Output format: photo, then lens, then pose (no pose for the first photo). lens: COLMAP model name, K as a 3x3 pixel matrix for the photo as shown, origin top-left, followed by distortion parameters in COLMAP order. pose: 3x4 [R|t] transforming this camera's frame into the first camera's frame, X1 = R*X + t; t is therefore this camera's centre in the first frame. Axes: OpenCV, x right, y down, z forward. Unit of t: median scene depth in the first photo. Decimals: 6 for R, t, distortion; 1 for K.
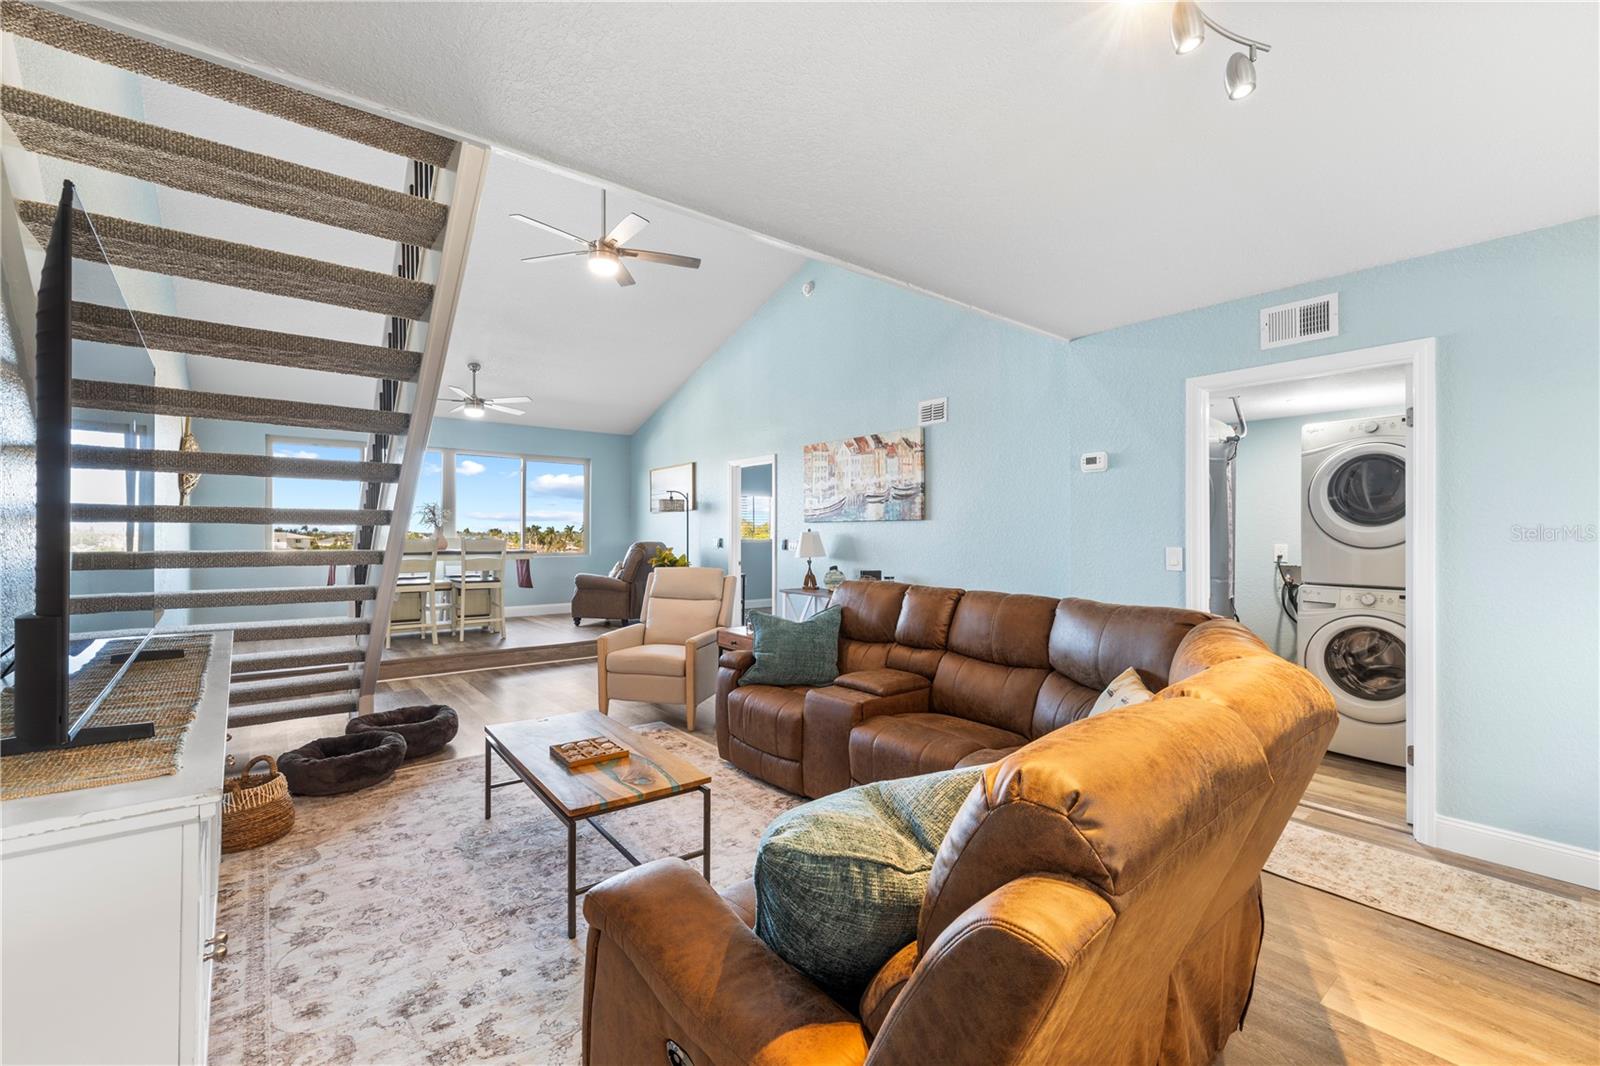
lens RADIAL K [[675.7, 0, 794.0], [0, 675.7, 527.0], [0, 0, 1]] dist [0.000900, -0.000688]
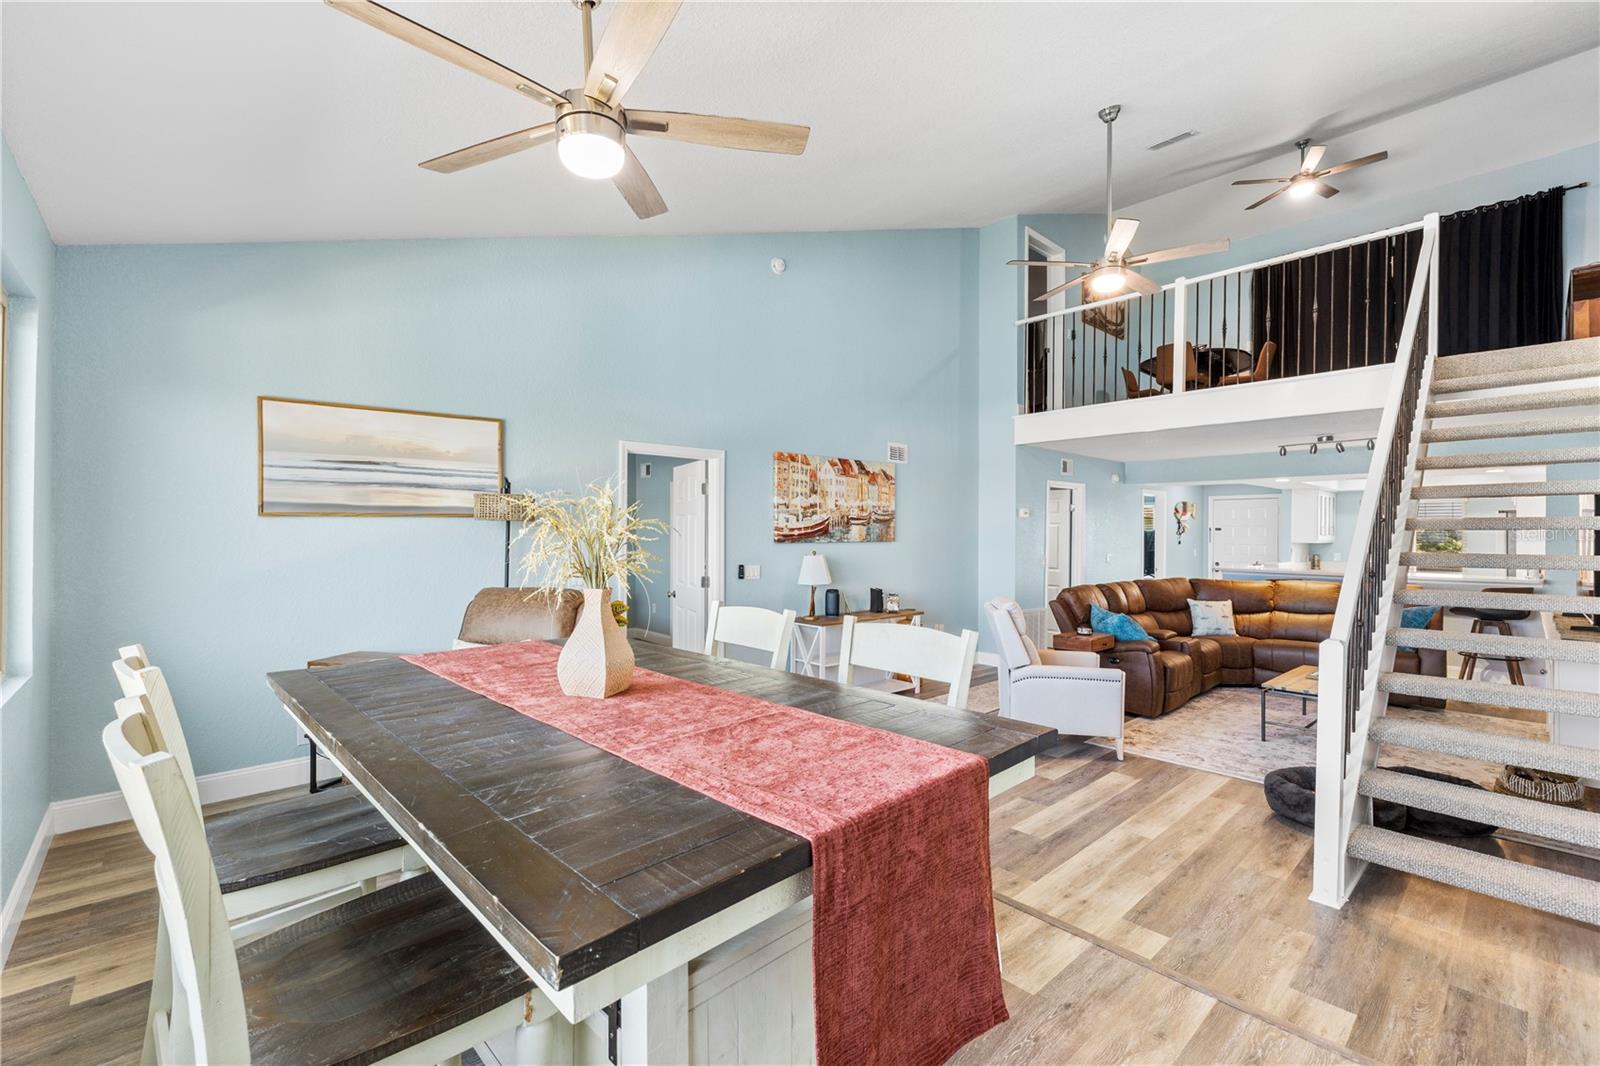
lens RADIAL K [[675.7, 0, 802.4], [0, 675.7, 529.1], [0, 0, 1]] dist [0.000900, -0.000688]
pose [[-0.081103, -0.000706, 0.996706, -0.938341], [-0.013587, 0.999908, -0.000397, -0.028175], [-0.996613, -0.013574, -0.081105, 1.188889]]
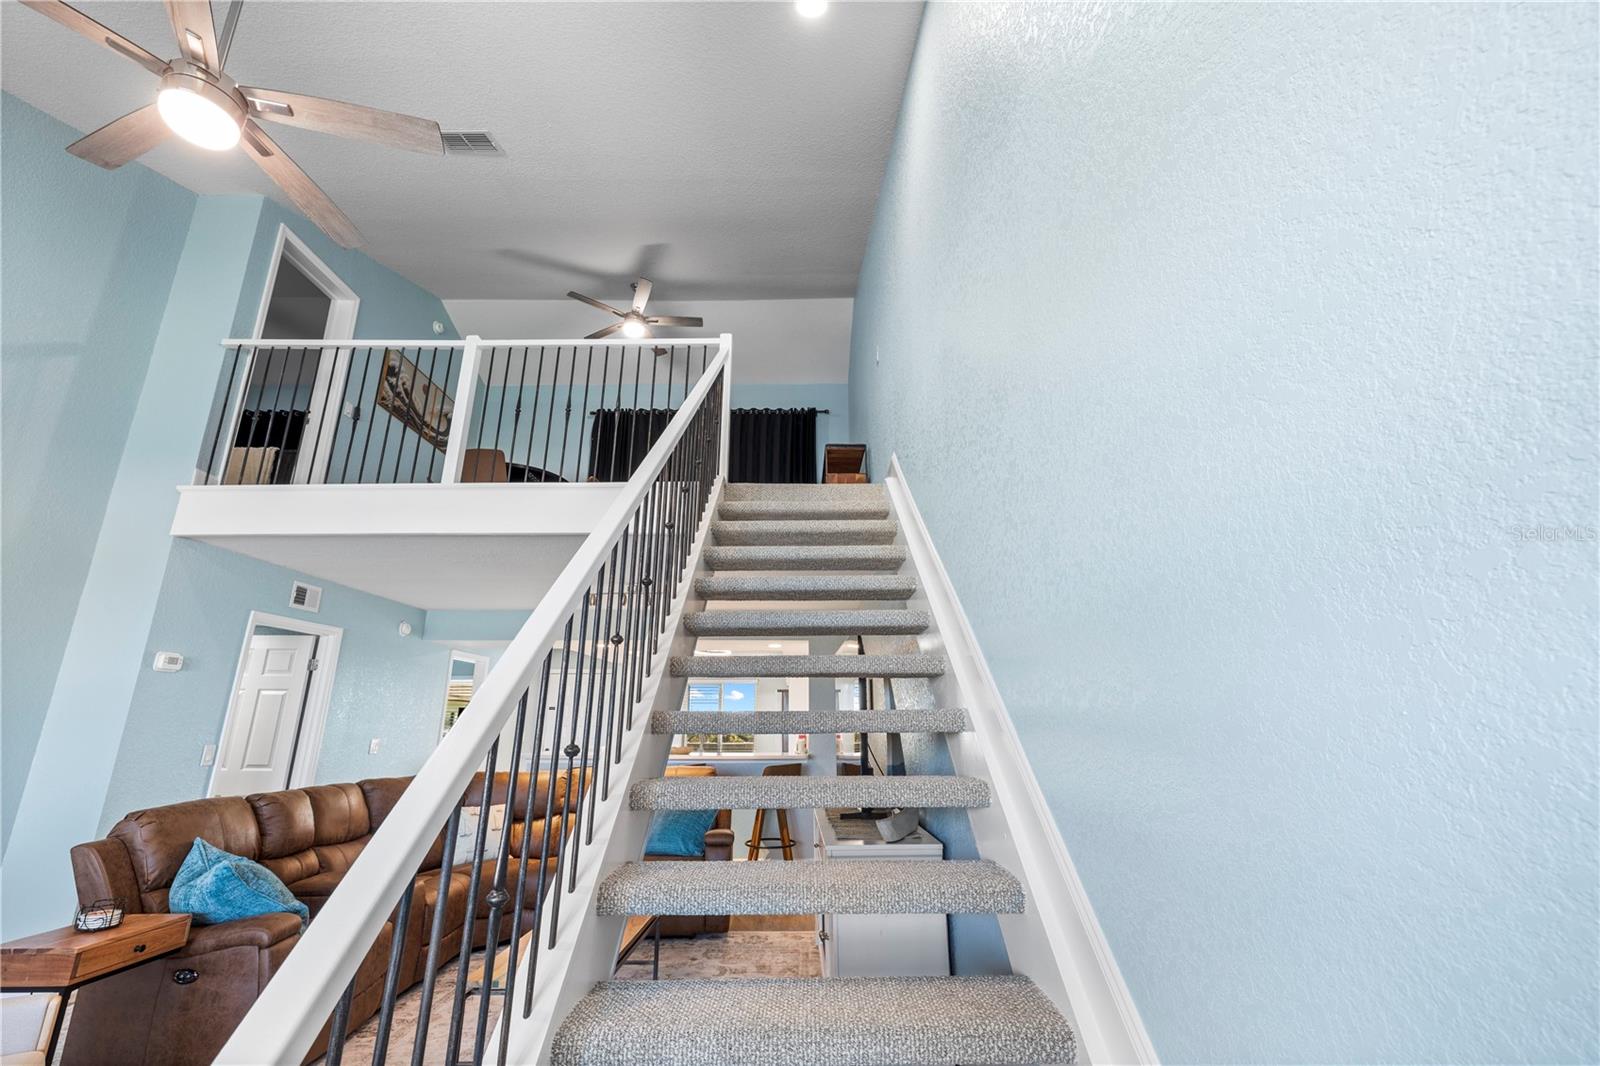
lens RADIAL K [[675.7, 0, 787.9], [0, 675.7, 533.3], [0, 0, 1]] dist [0.000900, -0.000688]
pose [[-0.781239, 0.162282, 0.602769, -0.636469], [-0.010445, 0.962083, -0.272557, -0.008788], [-0.624145, -0.219228, -0.749921, 0.819355]]
